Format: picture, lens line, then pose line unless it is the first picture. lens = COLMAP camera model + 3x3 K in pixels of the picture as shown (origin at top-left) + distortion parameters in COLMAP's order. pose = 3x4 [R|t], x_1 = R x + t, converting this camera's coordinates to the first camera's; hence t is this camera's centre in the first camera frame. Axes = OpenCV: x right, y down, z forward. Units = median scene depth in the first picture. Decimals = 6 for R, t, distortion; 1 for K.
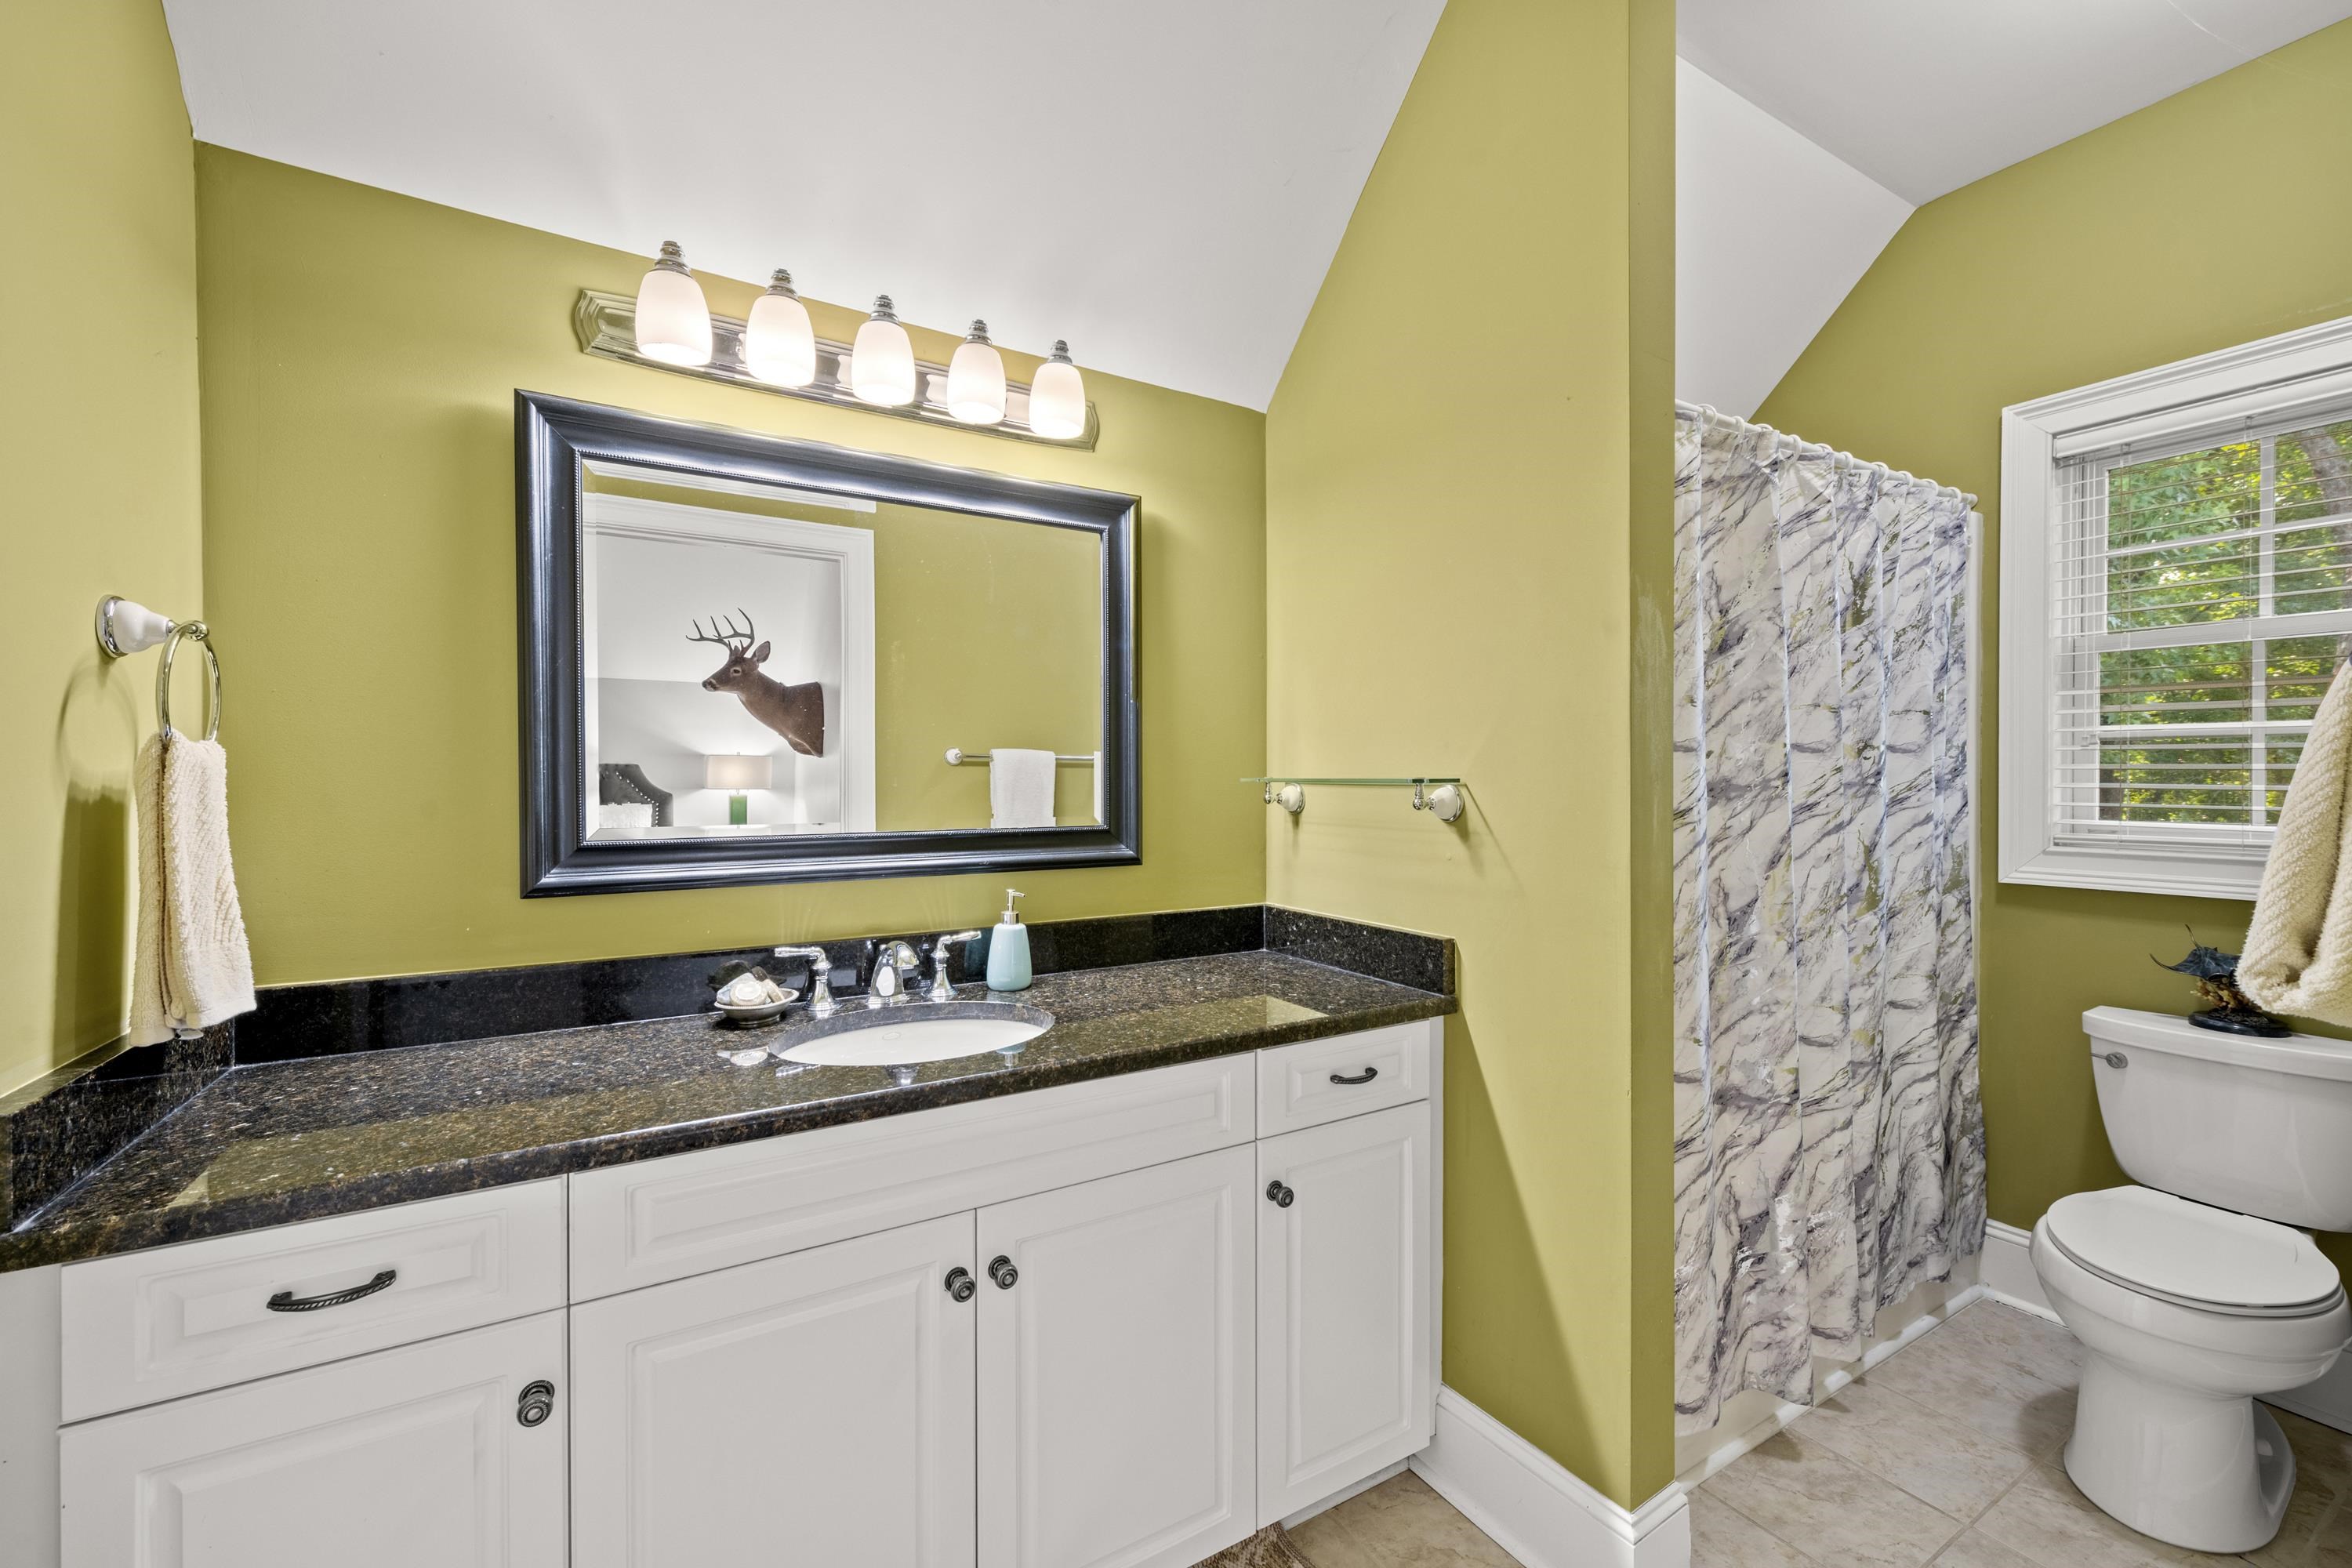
lens RADIAL K [[939.3, 0, 1185.1], [0, 939.3, 780.6], [0, 0, 1]] dist [-0.001127, -0.000446]
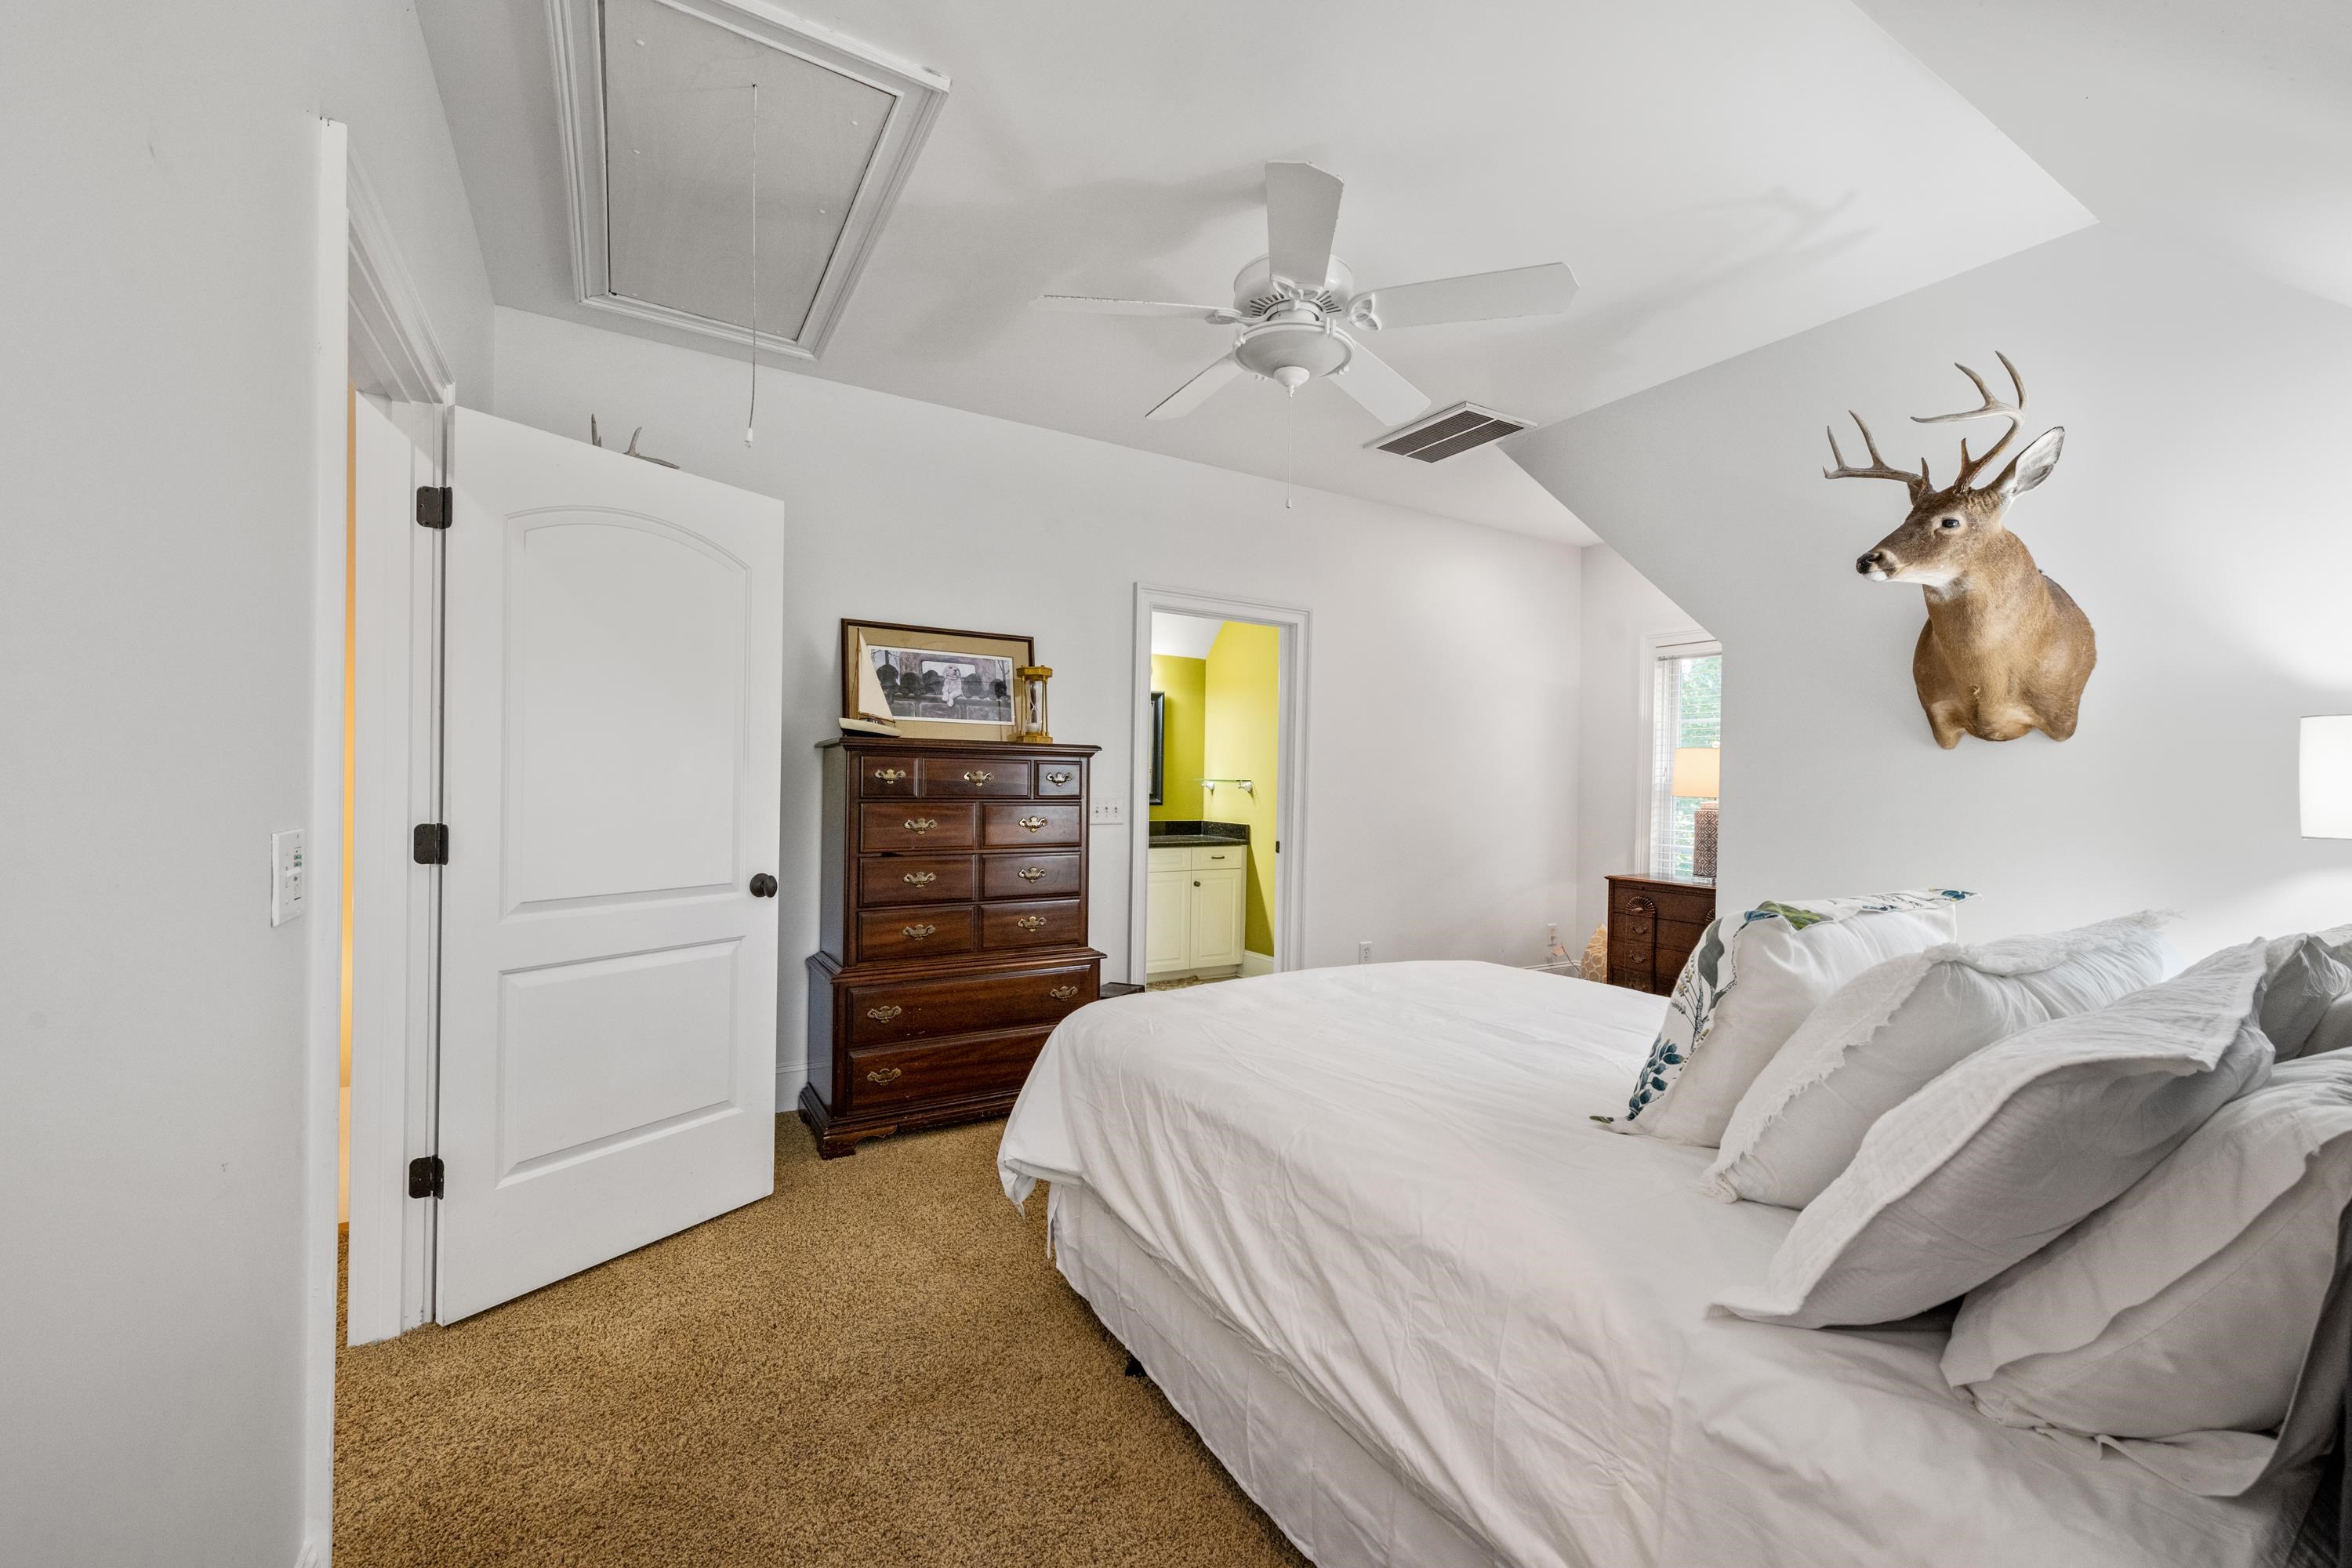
lens RADIAL K [[939.3, 0, 1177.8], [0, 939.3, 775.2], [0, 0, 1]] dist [-0.001127, -0.000446]
pose [[0.999397, 0.017297, -0.030118, 0.101949], [-0.017521, 0.999821, -0.007172, 0.008701], [0.029989, 0.007695, 0.999521, -2.267415]]
